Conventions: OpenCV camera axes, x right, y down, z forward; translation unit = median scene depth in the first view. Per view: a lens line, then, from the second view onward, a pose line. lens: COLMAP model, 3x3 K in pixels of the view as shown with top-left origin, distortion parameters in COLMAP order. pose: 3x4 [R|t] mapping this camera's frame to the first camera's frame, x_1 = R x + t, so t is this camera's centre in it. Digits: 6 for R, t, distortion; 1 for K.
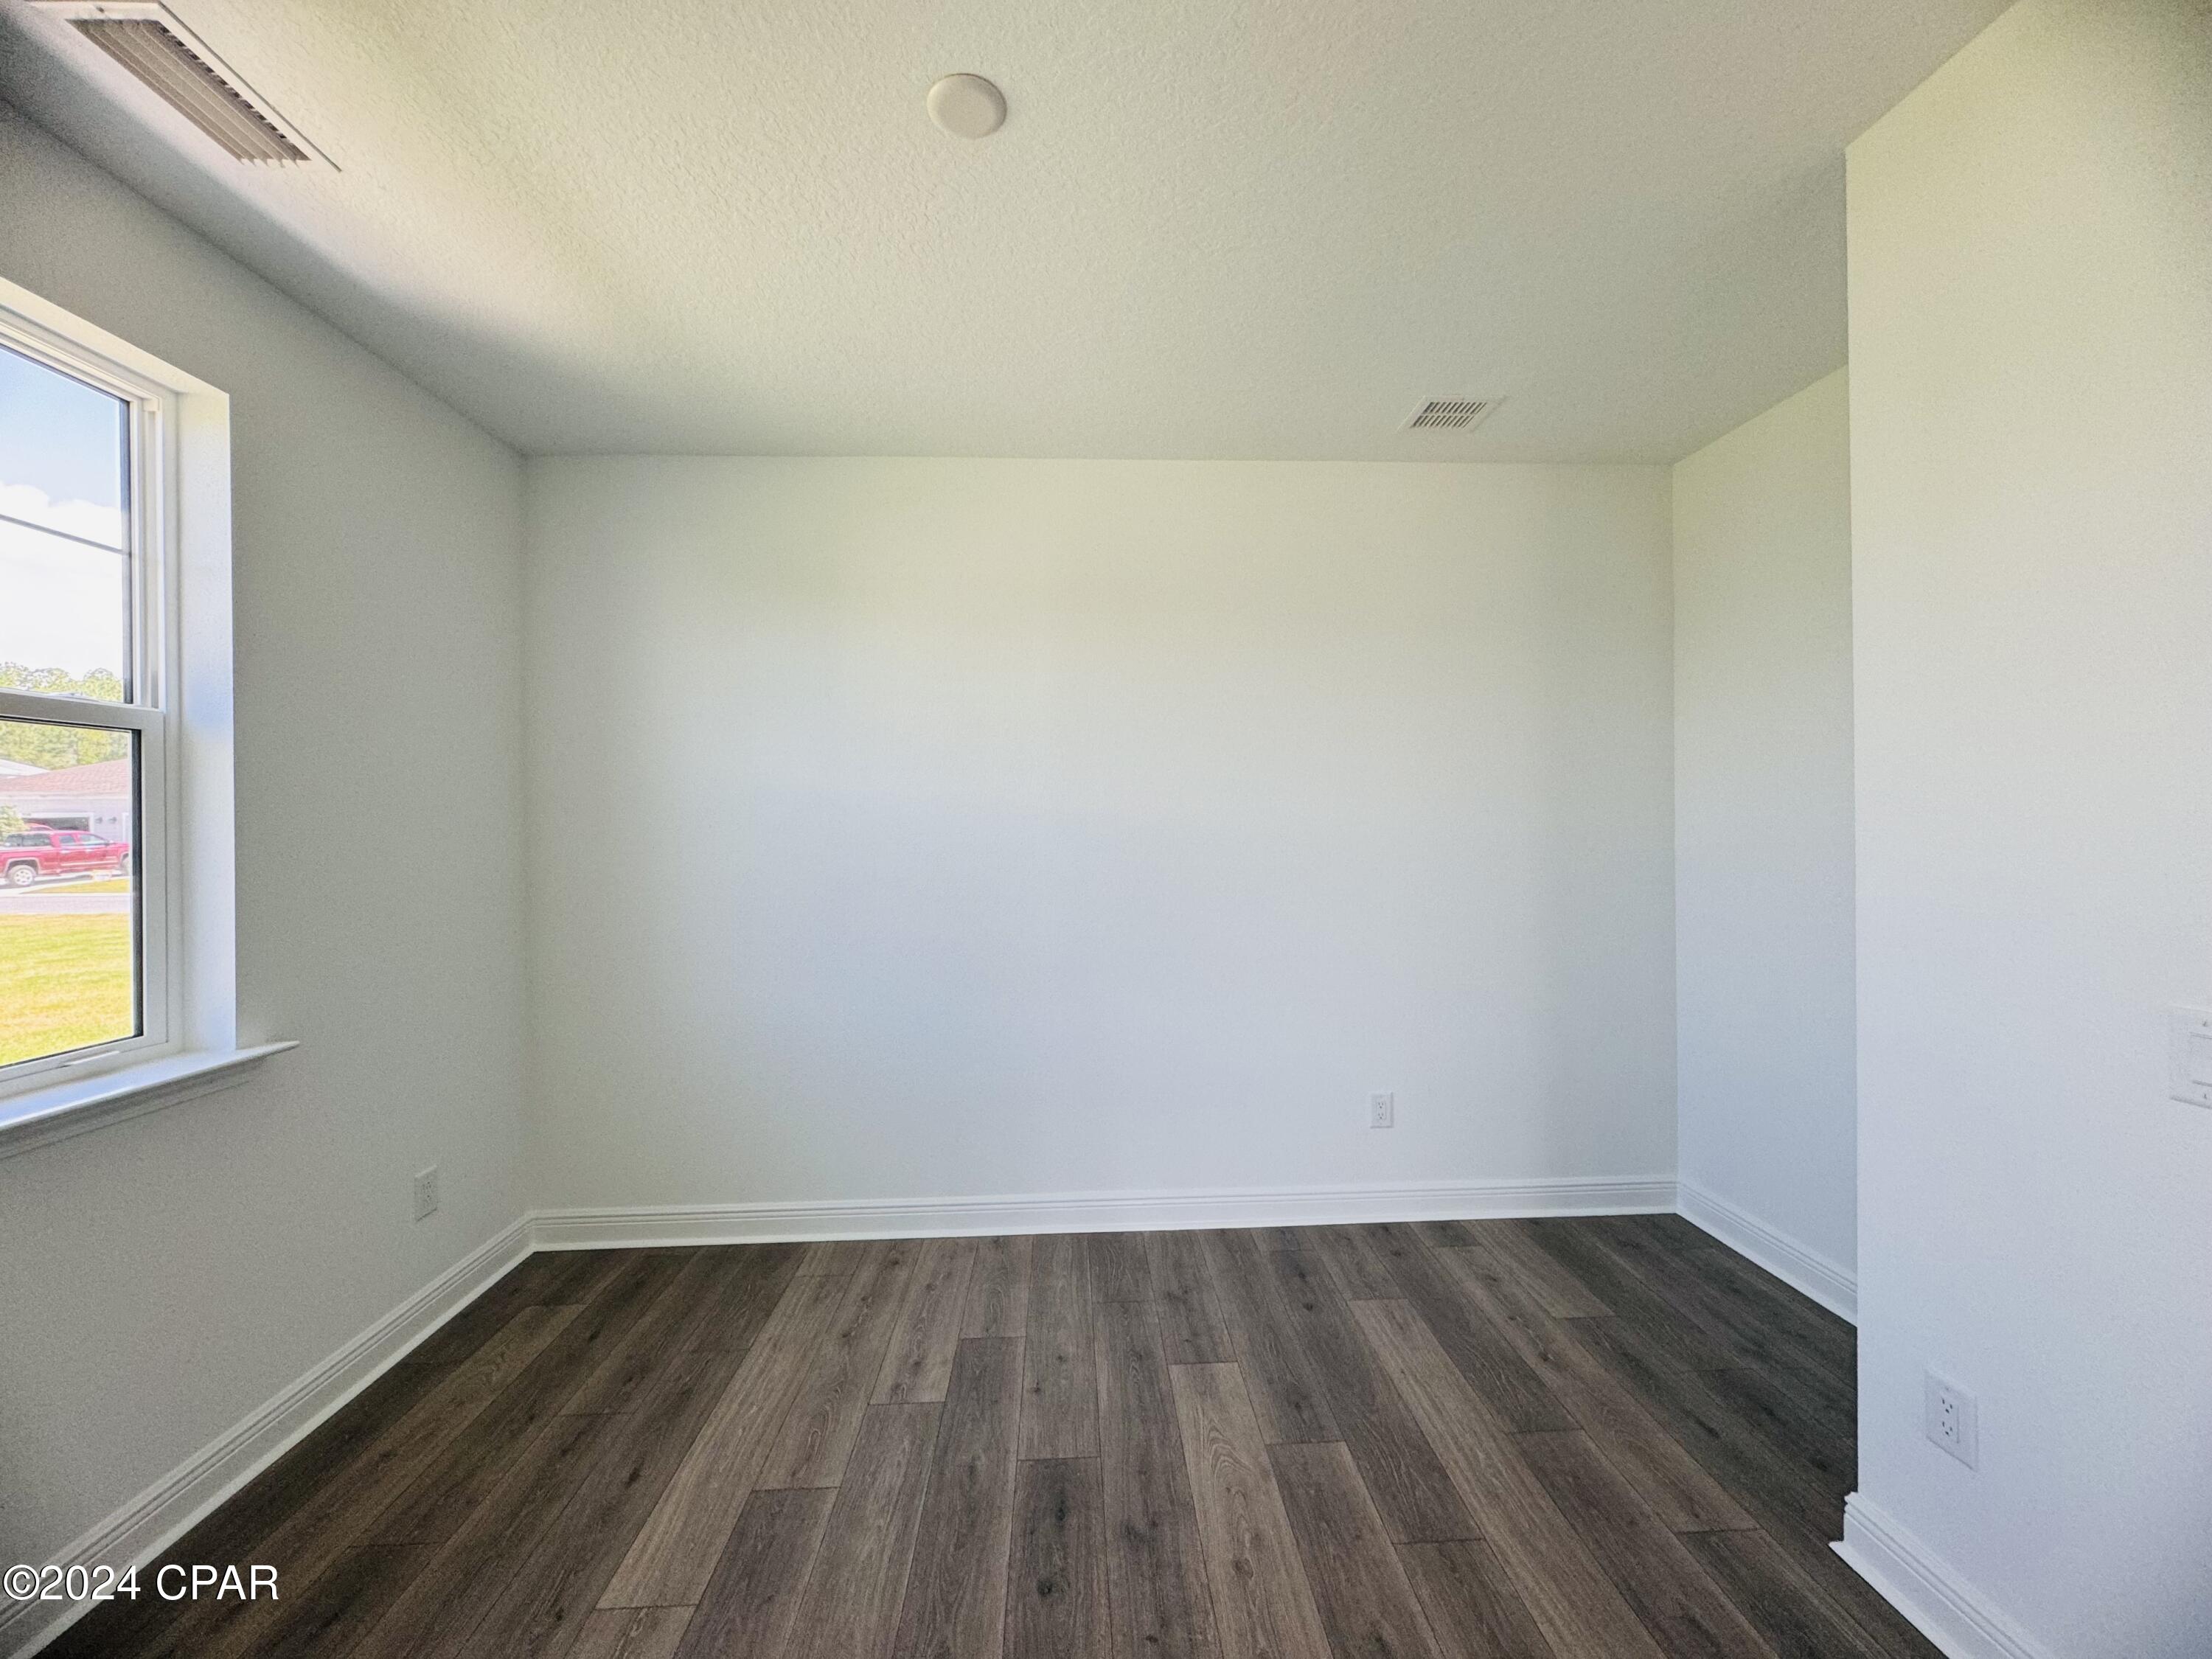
lens RADIAL K [[880.8, 0, 1107.4], [0, 880.8, 827.0], [0, 0, 1]] dist [-0.002628, 0.000267]
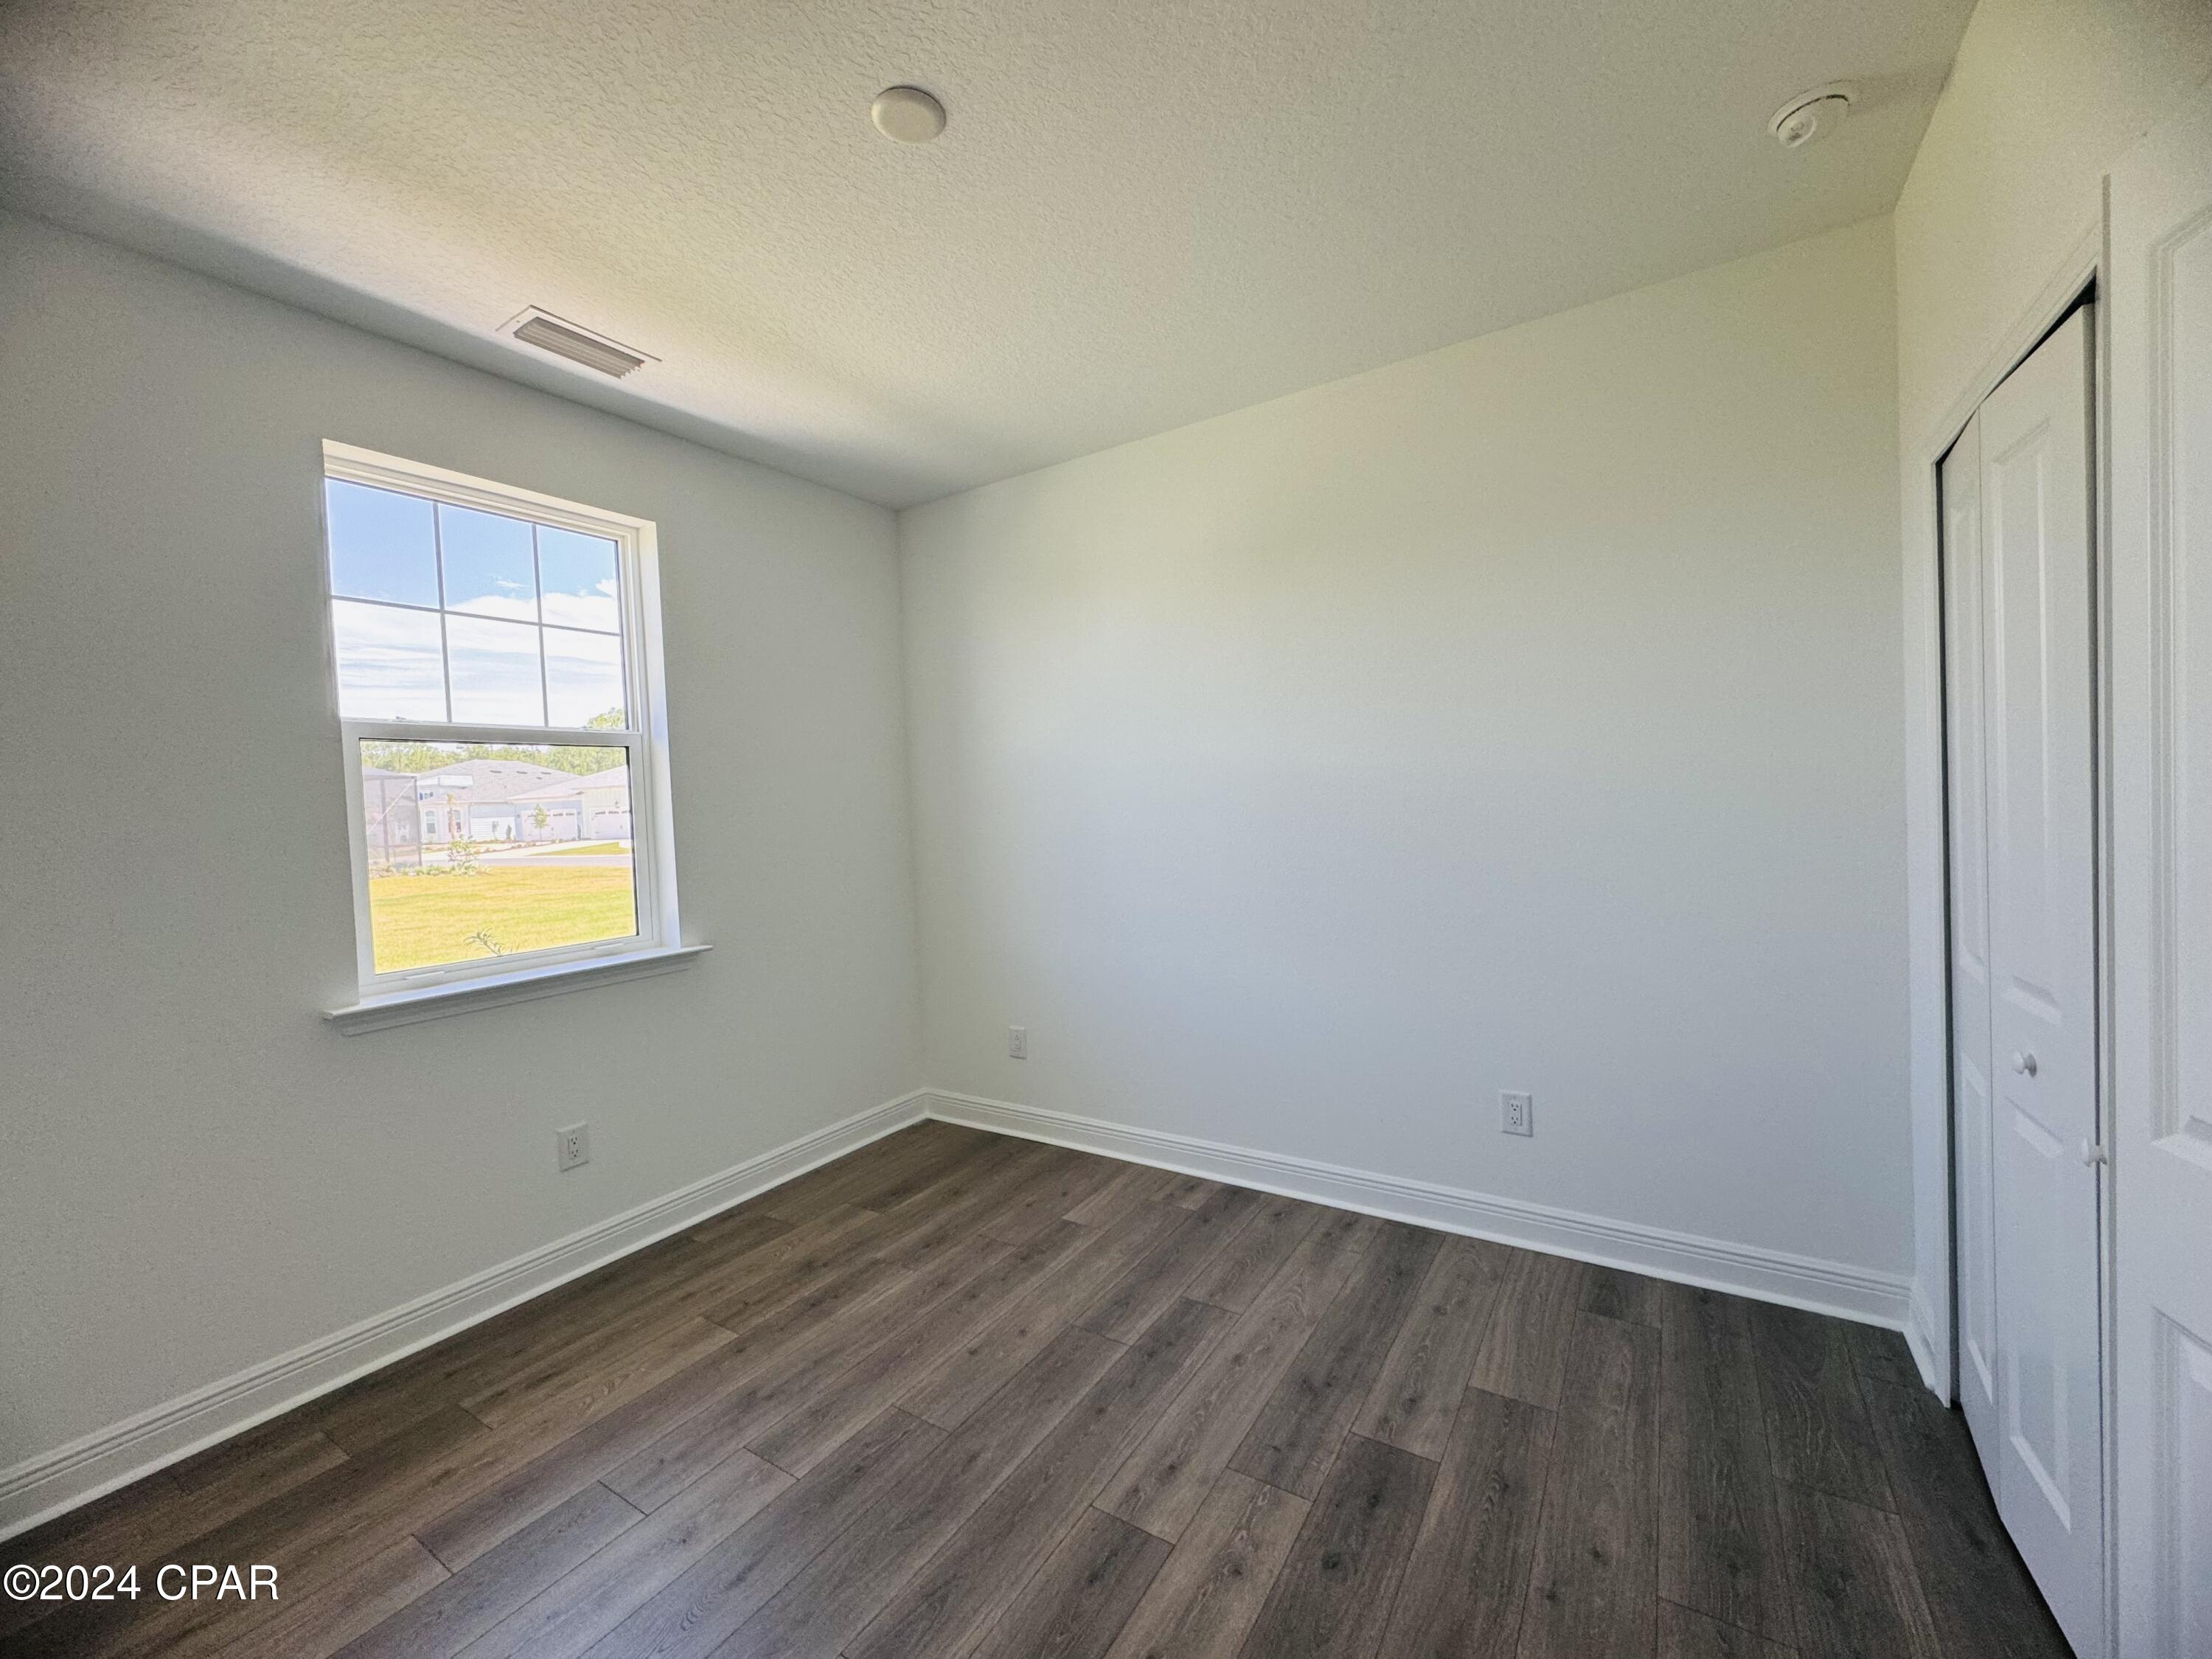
lens RADIAL K [[882.7, 0, 1113.9], [0, 882.7, 837.6], [0, 0, 1]] dist [0.044124, 0.000009]
pose [[0.820980, -0.010308, -0.570864, 0.550792], [0.039113, 0.998504, 0.038219, 0.029828], [0.569616, -0.053705, 0.820154, 0.140127]]
